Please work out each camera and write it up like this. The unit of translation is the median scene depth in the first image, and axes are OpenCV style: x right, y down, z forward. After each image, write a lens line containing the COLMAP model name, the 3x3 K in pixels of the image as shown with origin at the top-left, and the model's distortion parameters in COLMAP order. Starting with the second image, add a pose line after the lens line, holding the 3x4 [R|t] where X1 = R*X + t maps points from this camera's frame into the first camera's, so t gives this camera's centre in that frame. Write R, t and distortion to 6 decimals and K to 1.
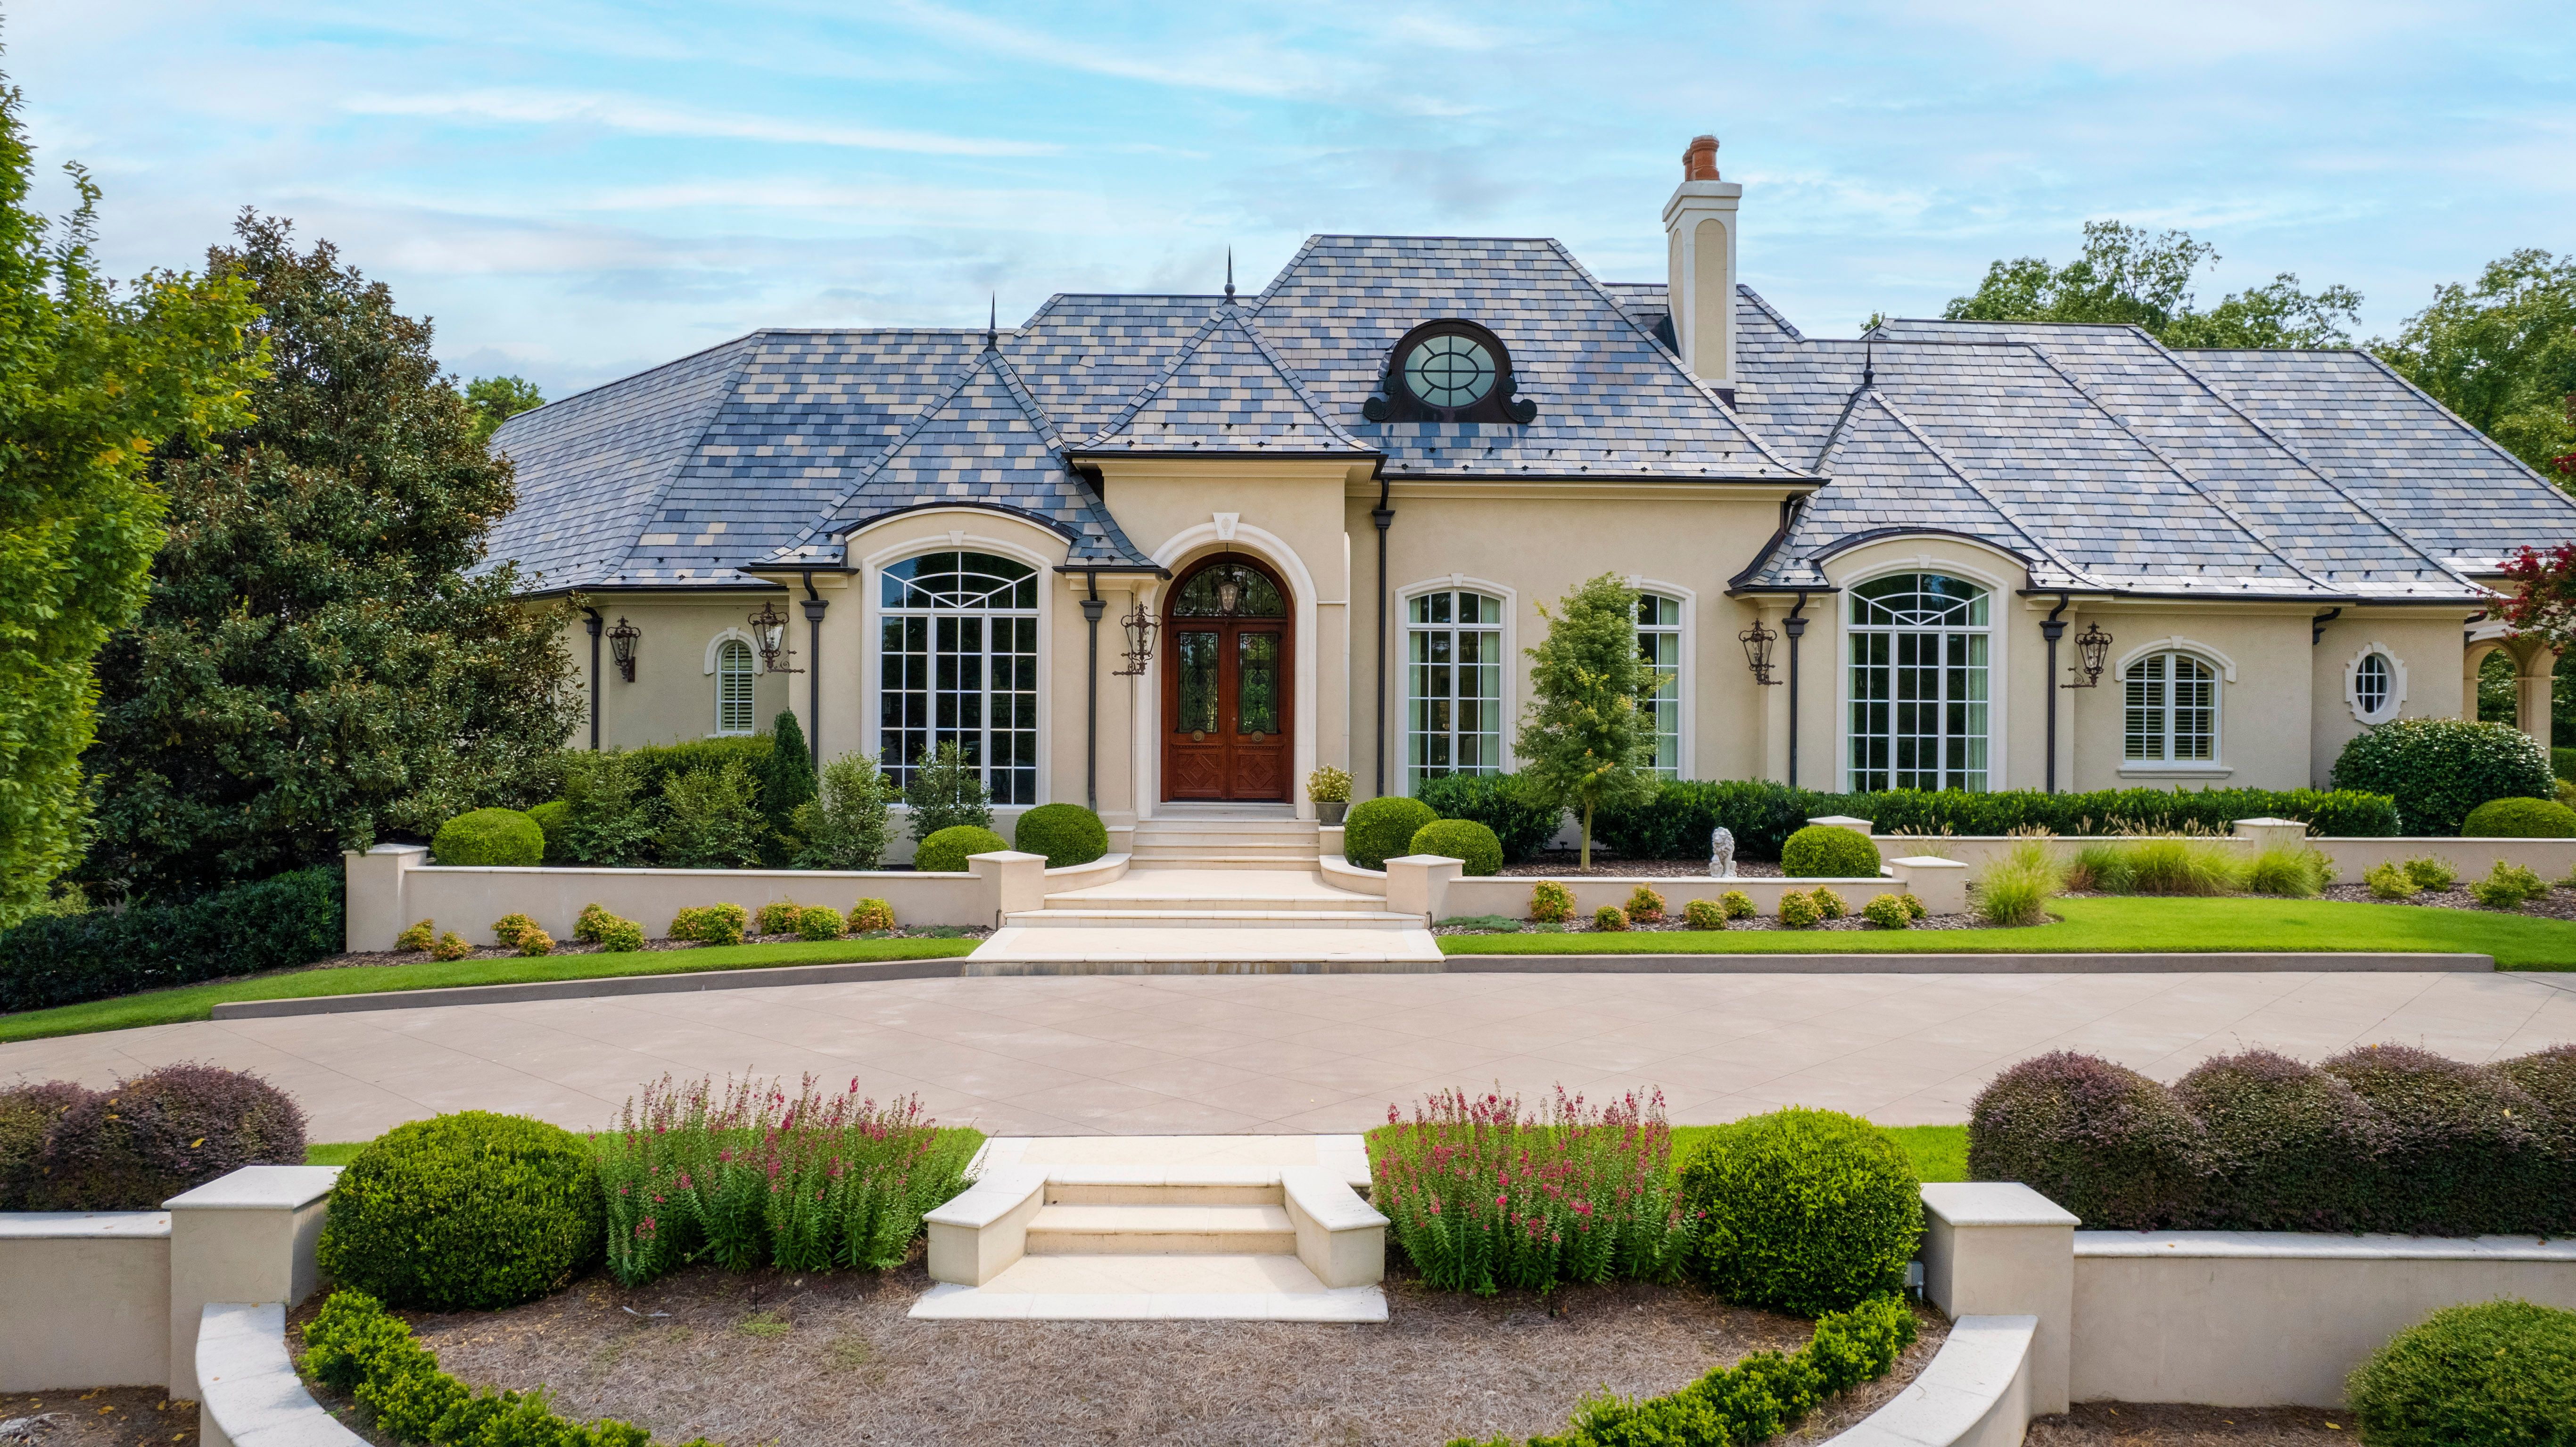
lens RADIAL K [[1628.5, 0, 1288.0], [0, 1628.5, 723.5], [0, 0, 1]] dist [-0.044531, 0.001737]
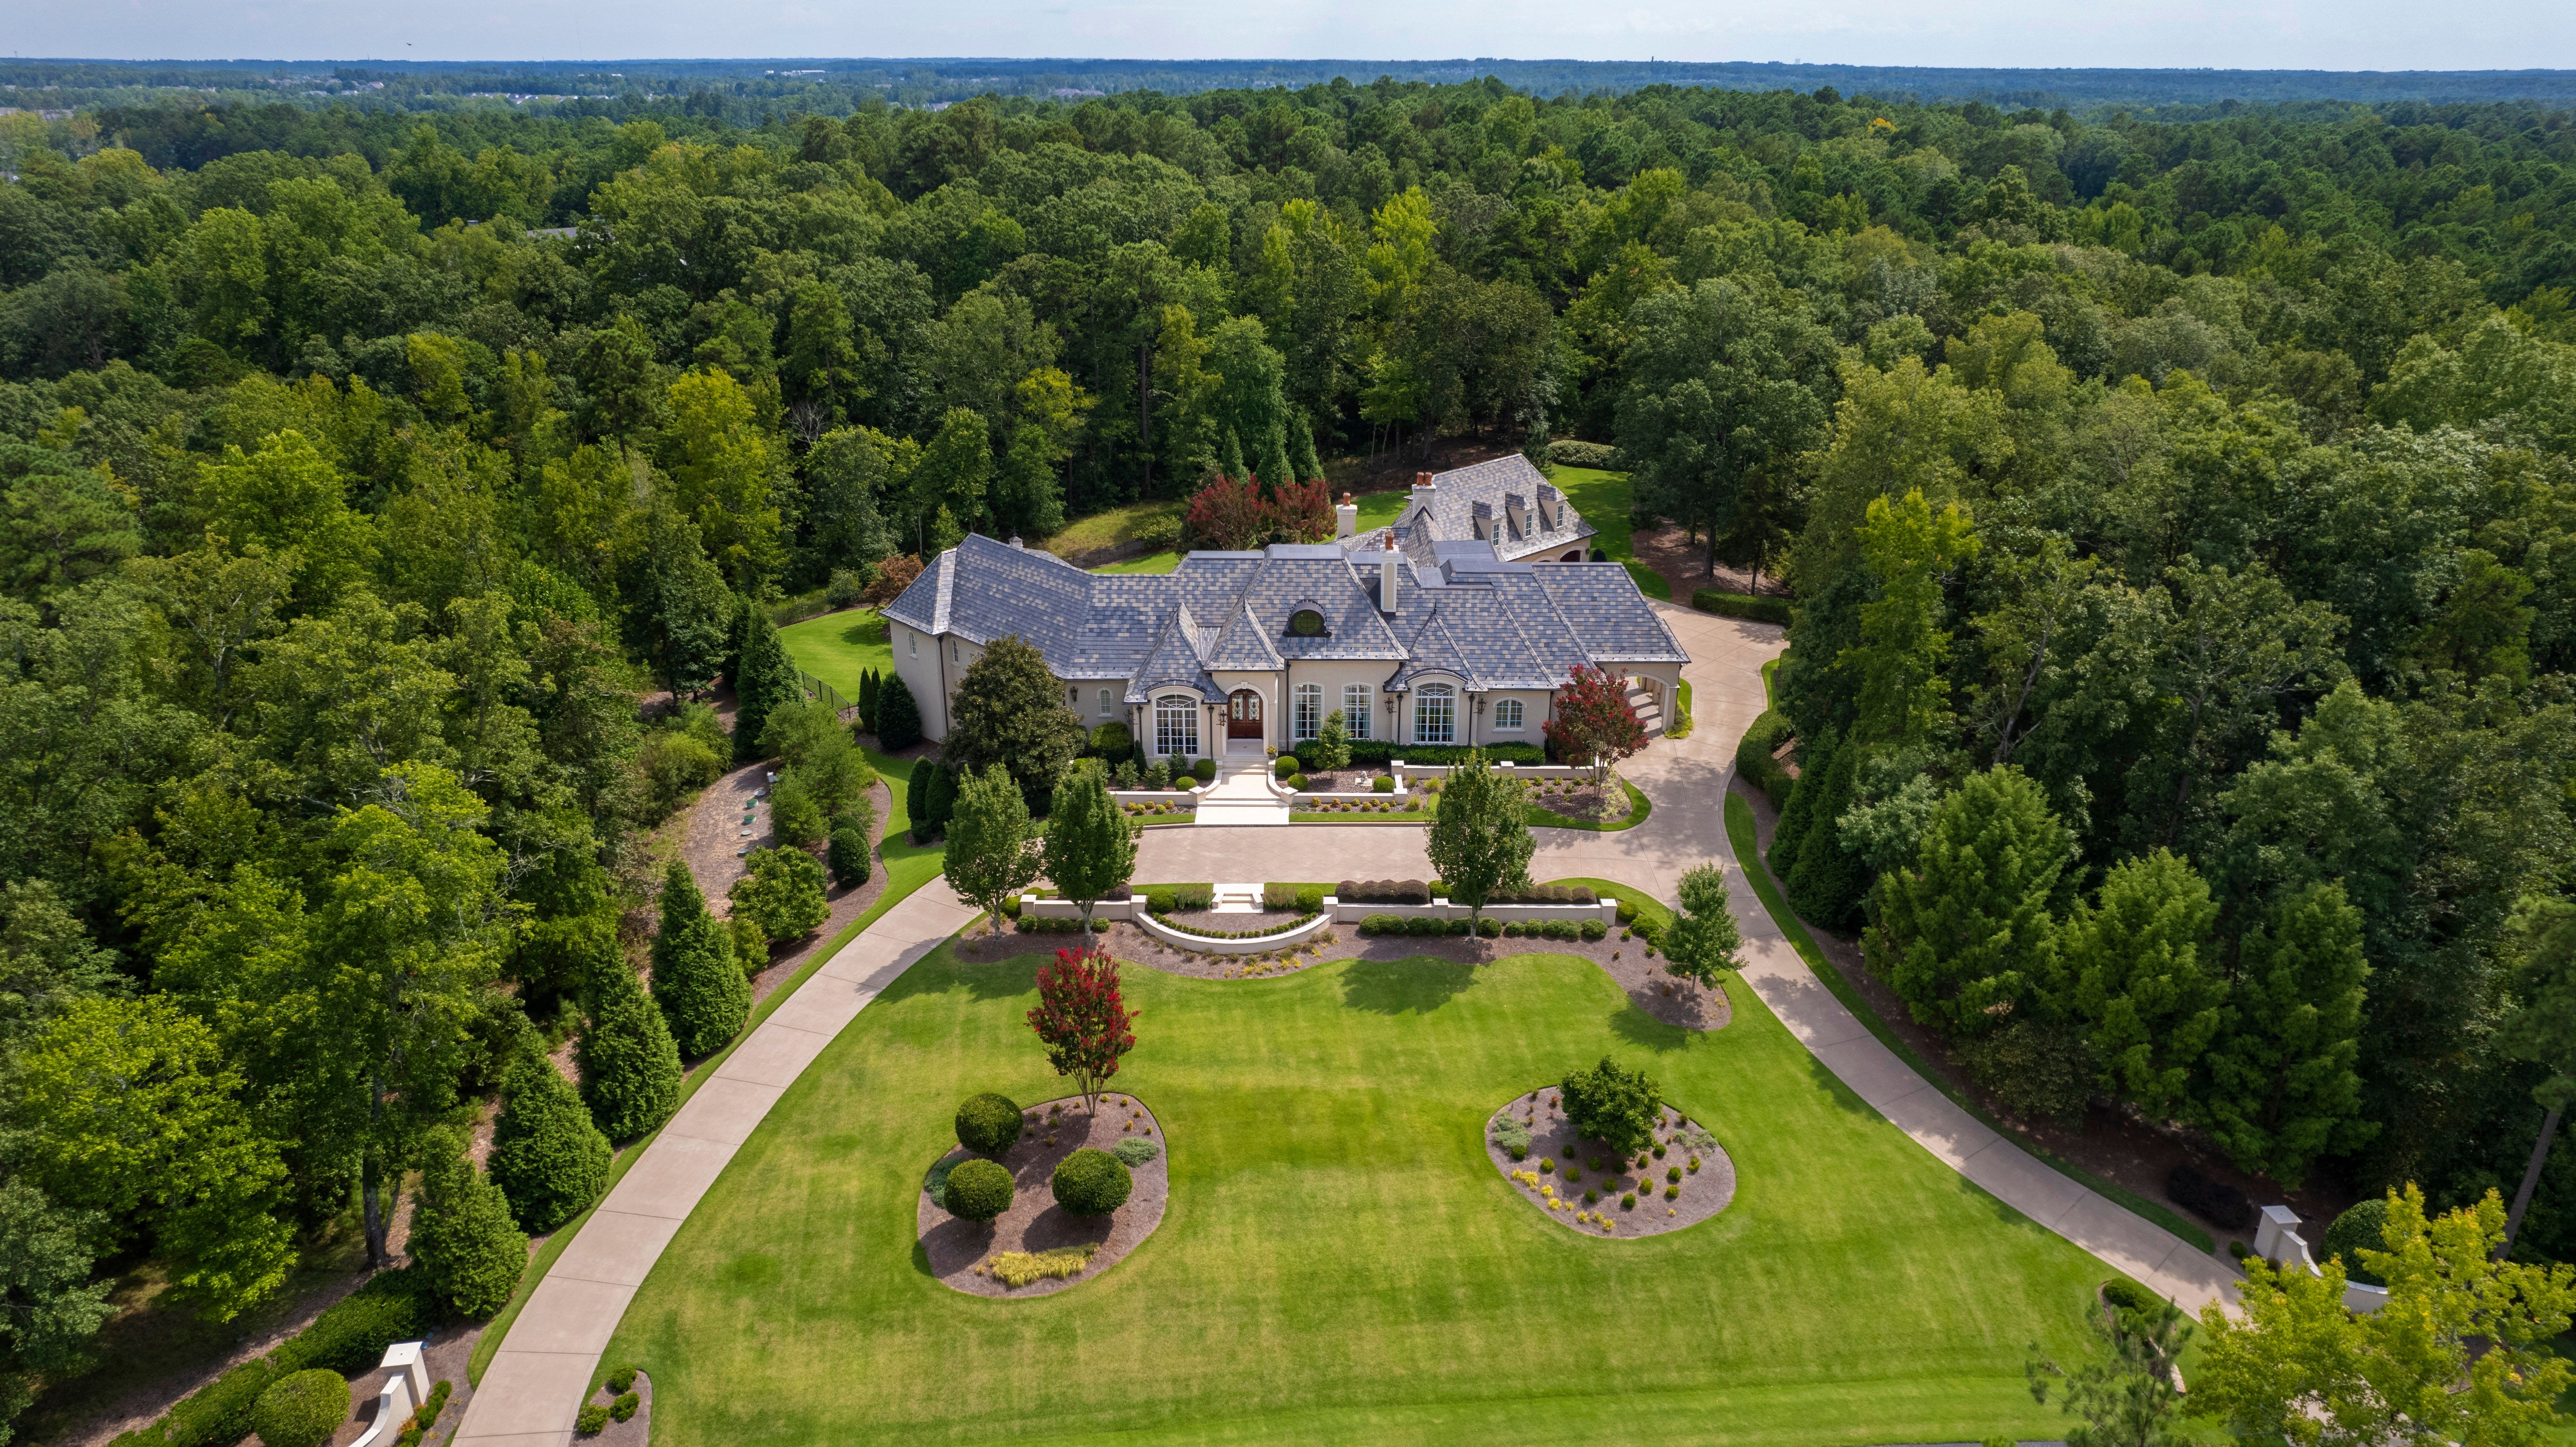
lens RADIAL K [[1655.4, 0, 1288.0], [0, 1655.4, 723.5], [0, 0, 1]] dist [-0.003096, -0.000262]
pose [[0.999846, -0.000233, -0.017560, 0.125240], [0.006899, 0.924731, 0.380558, -1.429884], [0.016150, -0.380620, 0.924590, -2.480688]]
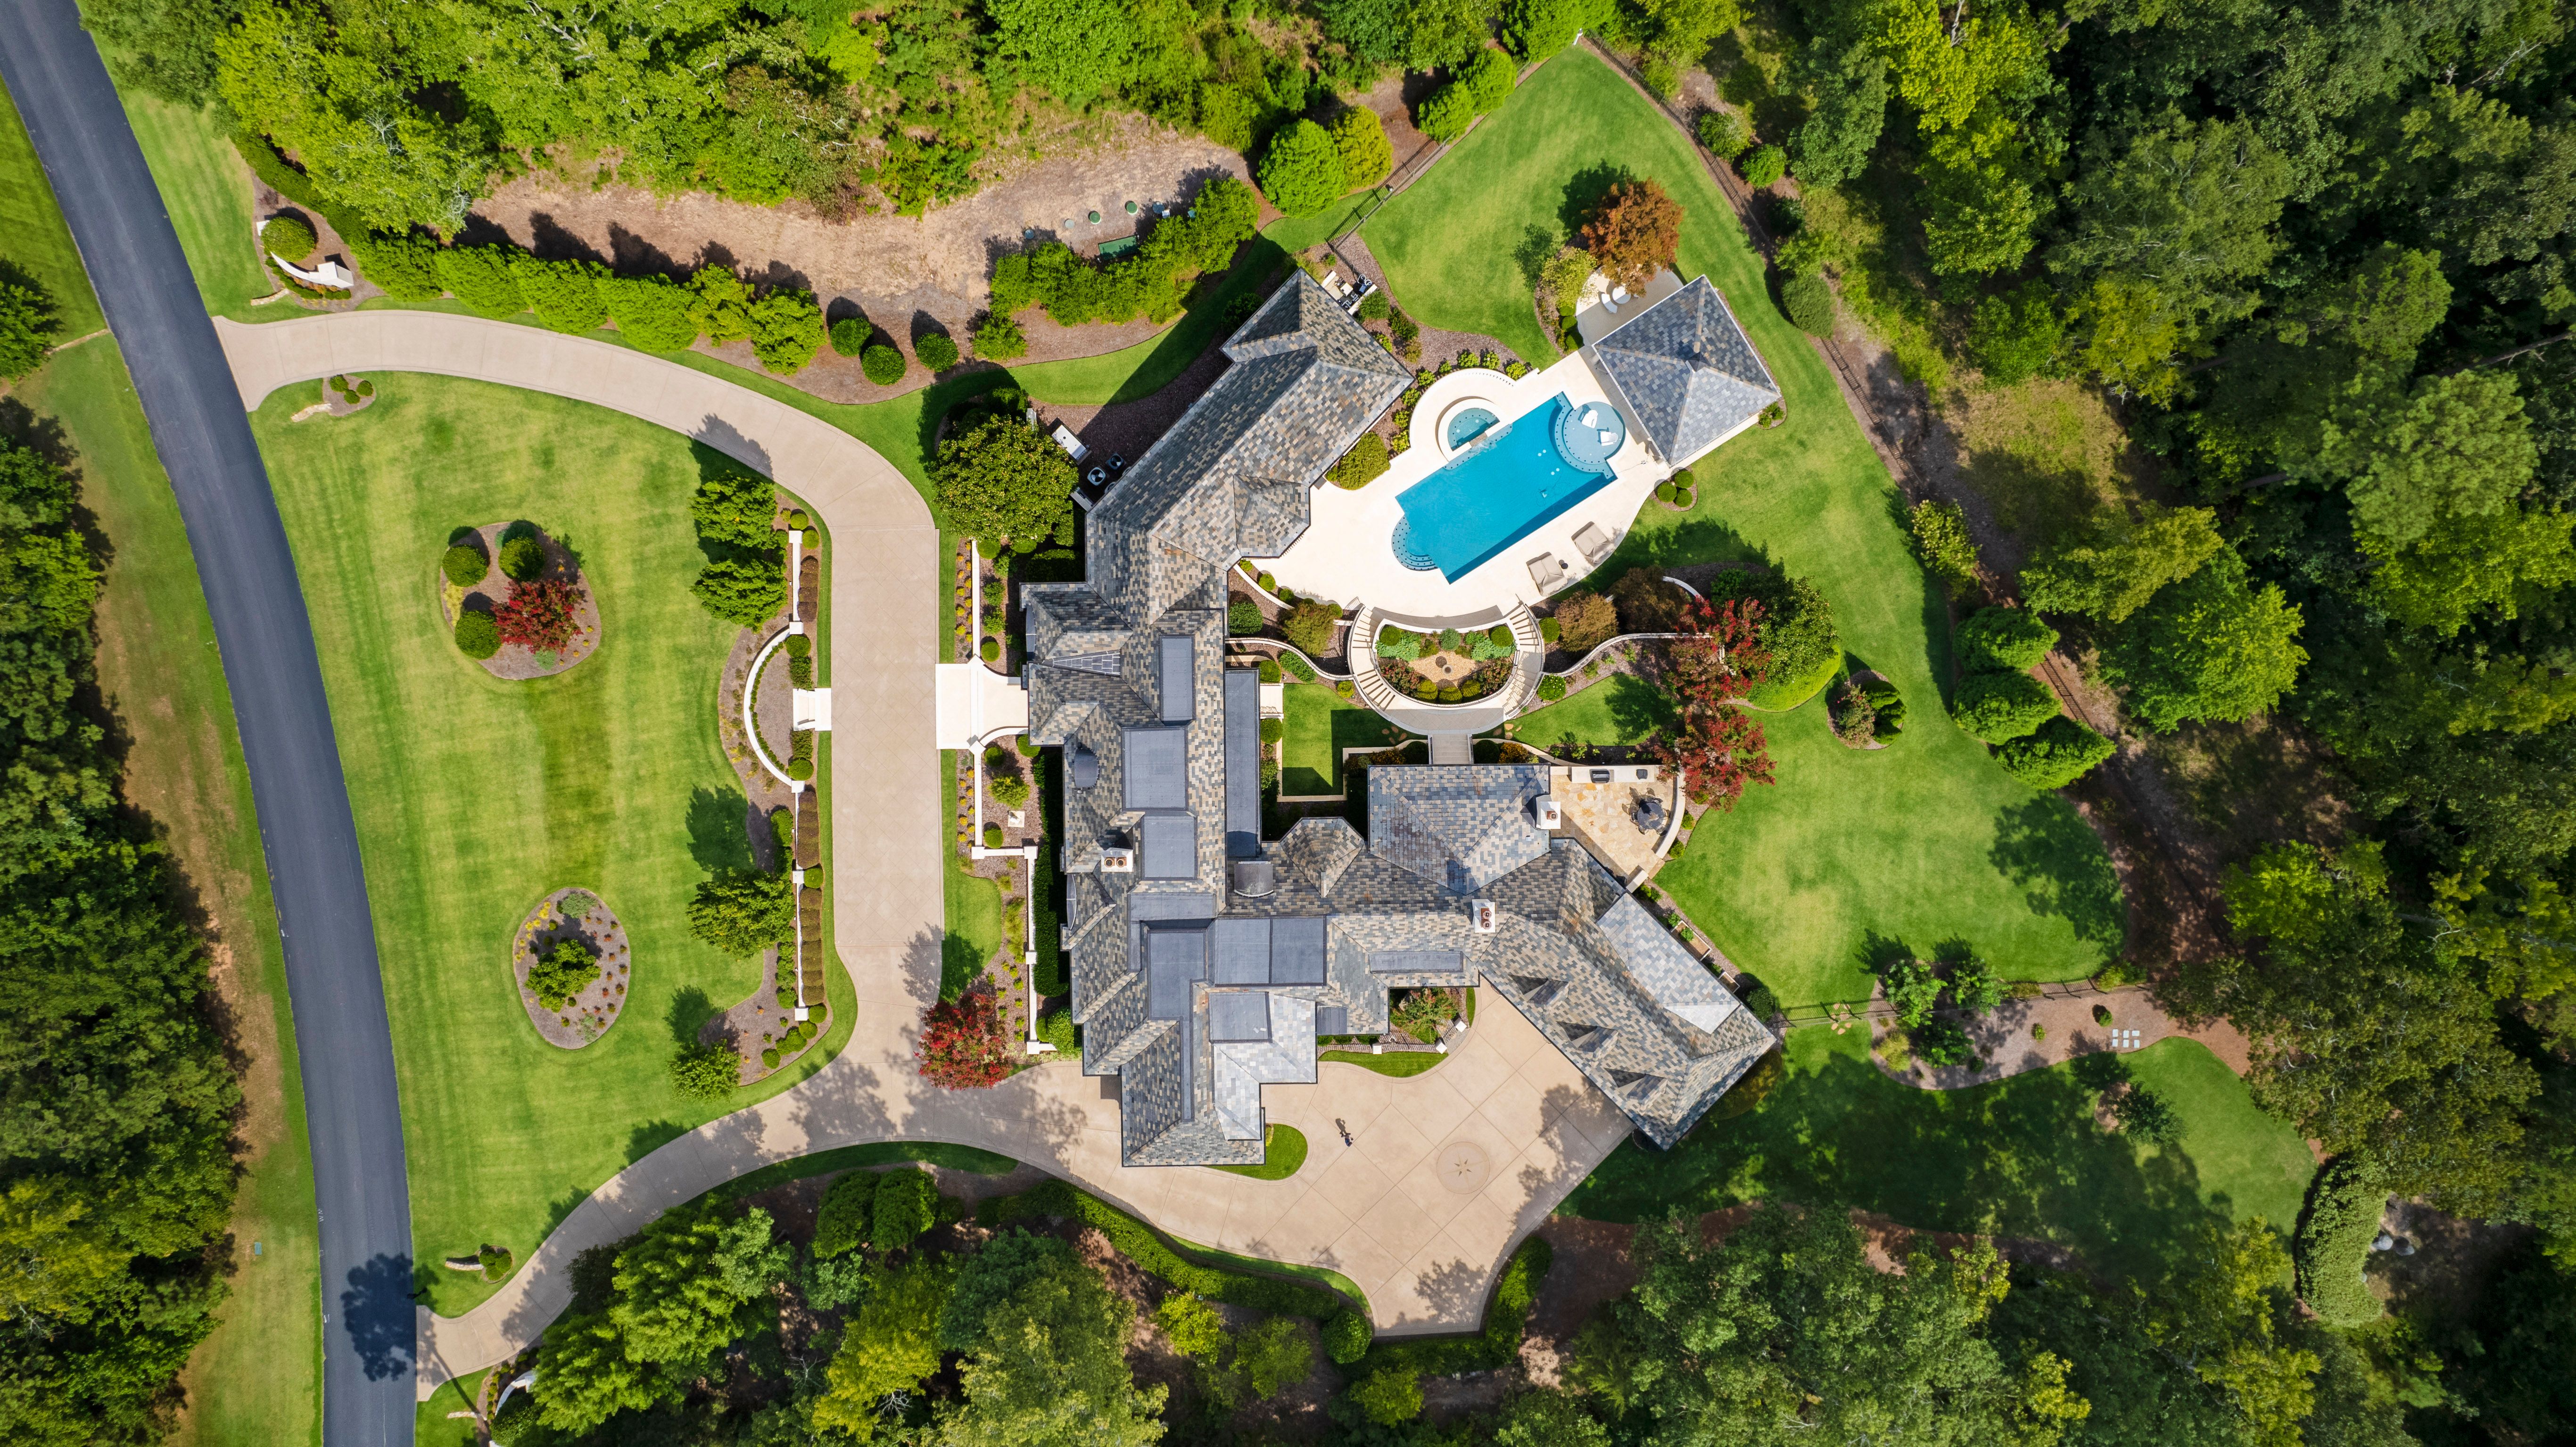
lens RADIAL K [[1628.5, 0, 1288.0], [0, 1628.5, 723.5], [0, 0, 1]] dist [-0.044531, 0.001737]
pose [[0.011369, 0.999521, 0.028783, -0.093196], [-0.008295, -0.028690, 0.999554, -3.701090], [0.999901, -0.011602, 0.007964, 1.461702]]
